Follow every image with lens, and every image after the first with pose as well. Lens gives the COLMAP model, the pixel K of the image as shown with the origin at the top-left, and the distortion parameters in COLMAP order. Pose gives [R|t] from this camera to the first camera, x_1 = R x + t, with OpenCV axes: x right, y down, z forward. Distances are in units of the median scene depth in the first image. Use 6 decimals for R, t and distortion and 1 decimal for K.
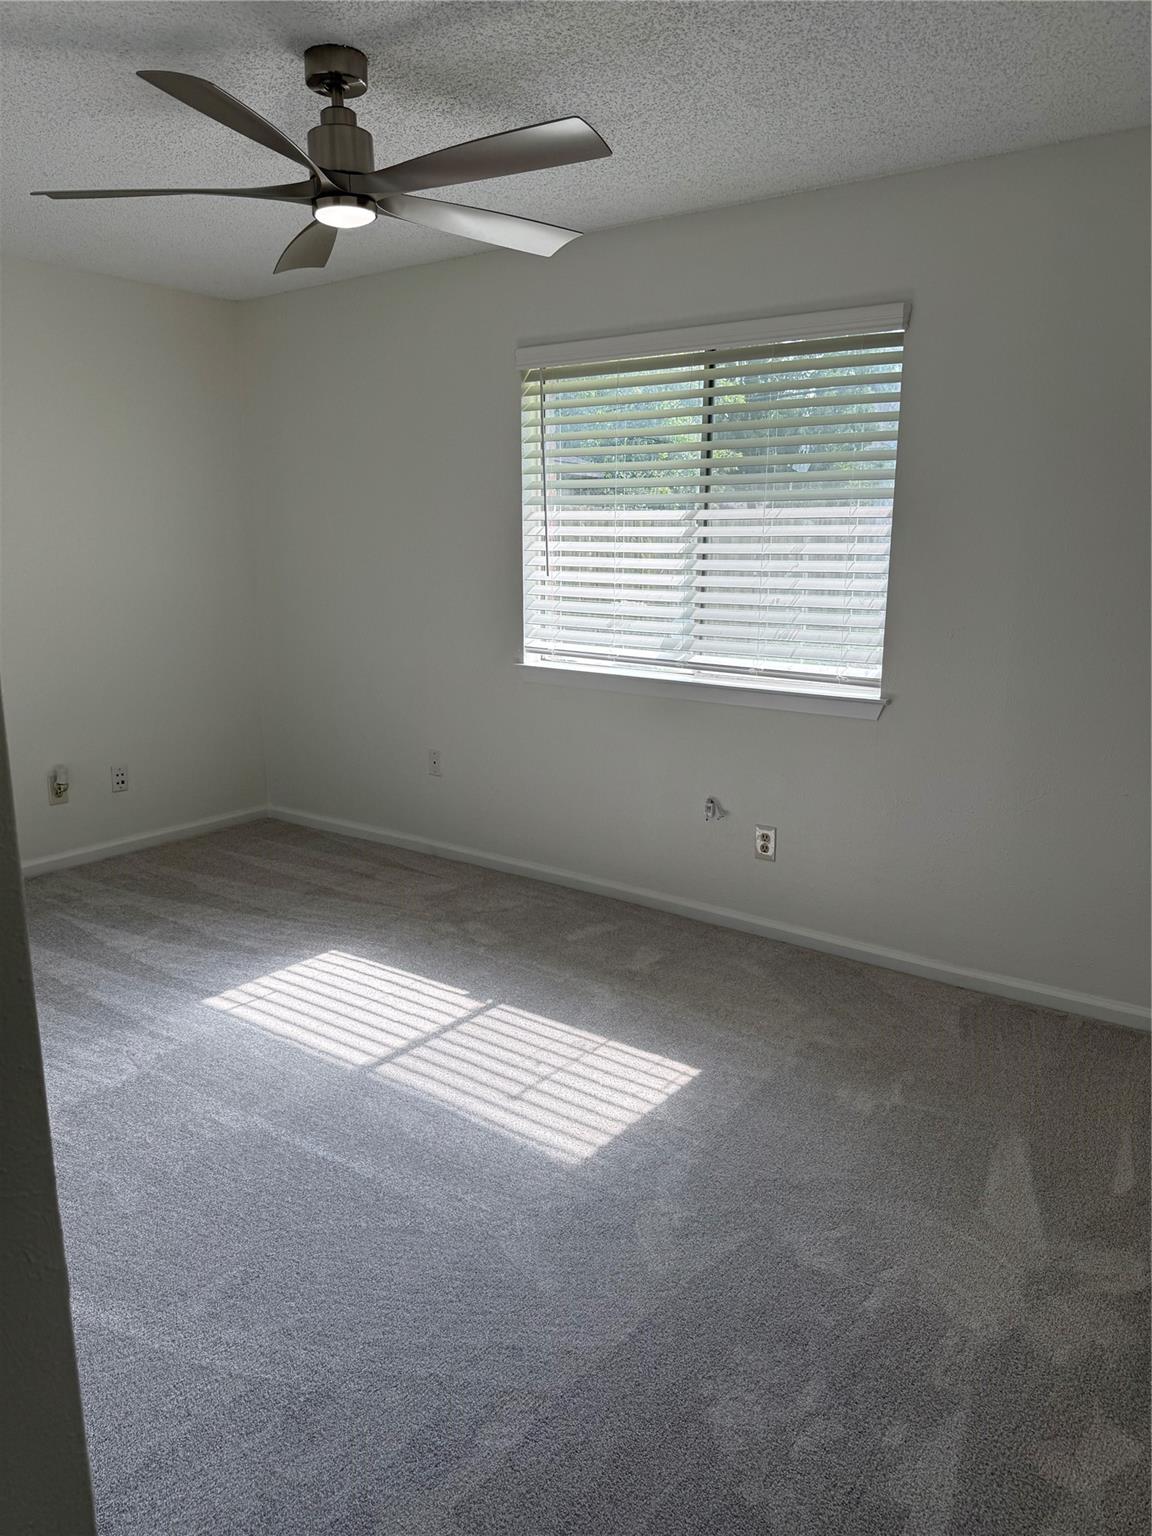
lens RADIAL K [[1078.8, 0, 569.5], [0, 1078.8, 781.0], [0, 0, 1]] dist [0.116401, -0.129544]
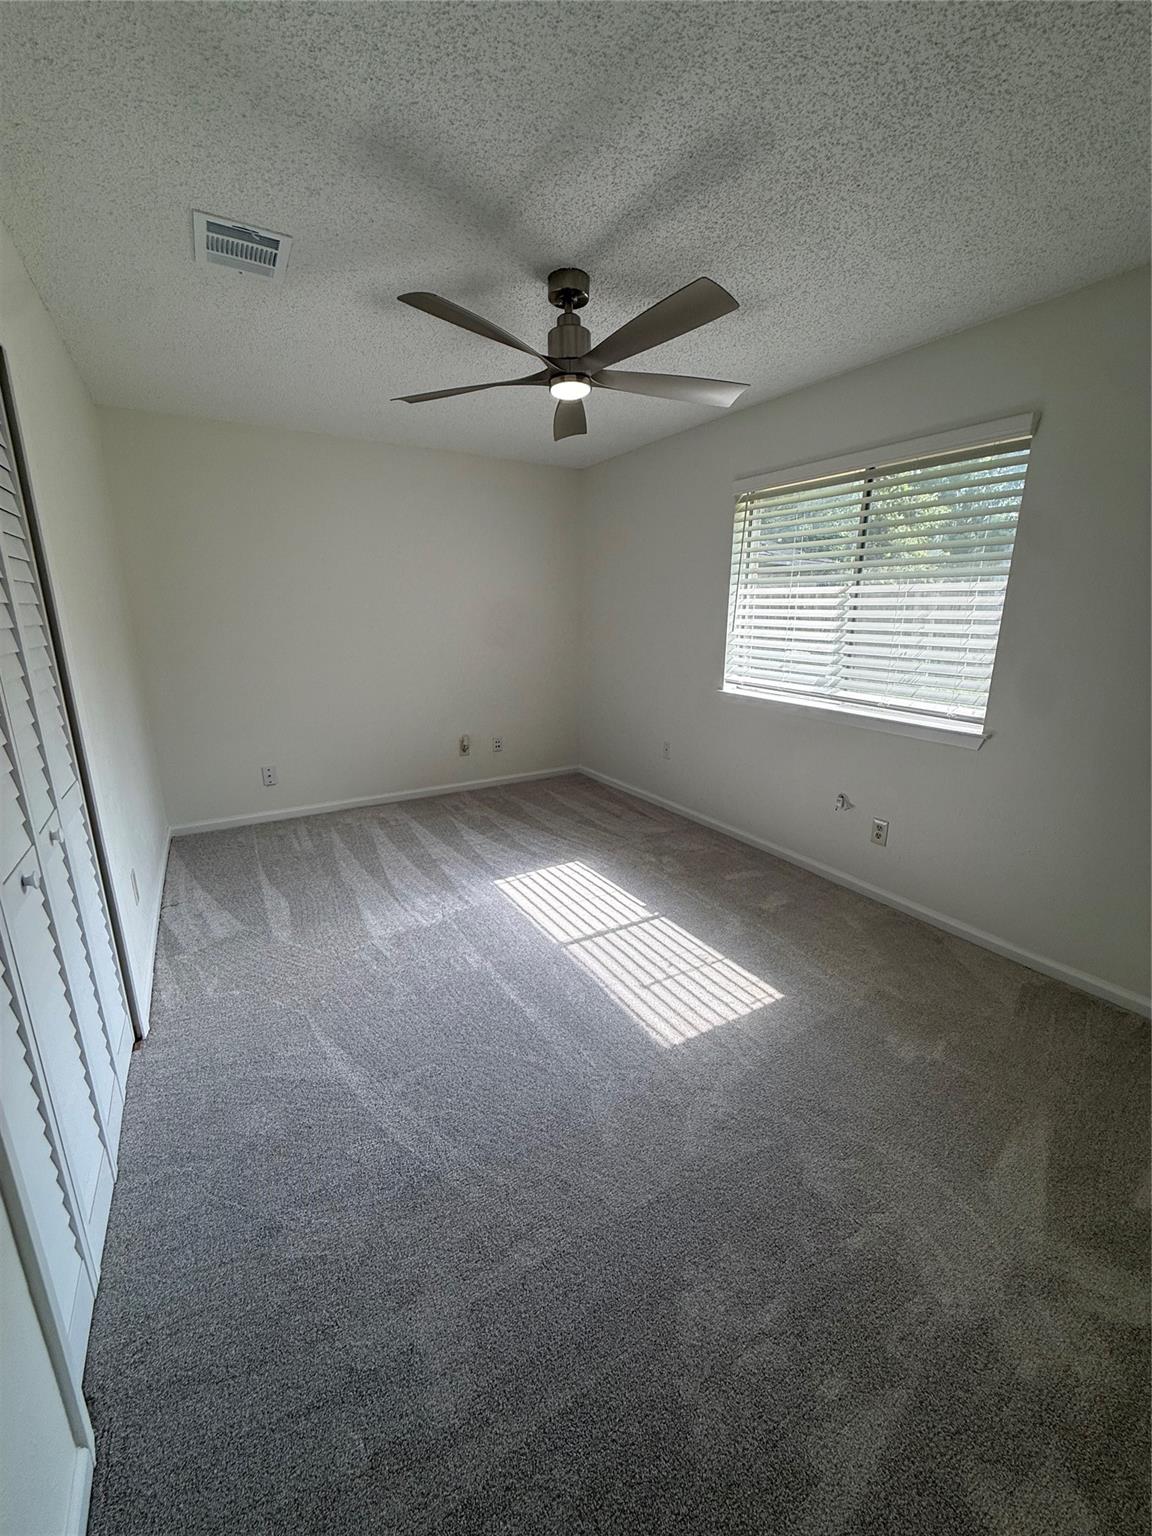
lens RADIAL K [[609.3, 0, 580.6], [0, 609.3, 769.1], [0, 0, 1]] dist [0.014160, -0.000318]
pose [[0.926652, 0.095839, -0.363498, 0.117170], [-0.083303, 0.995267, 0.050049, -0.031666], [0.366574, -0.016098, 0.930250, 0.164773]]
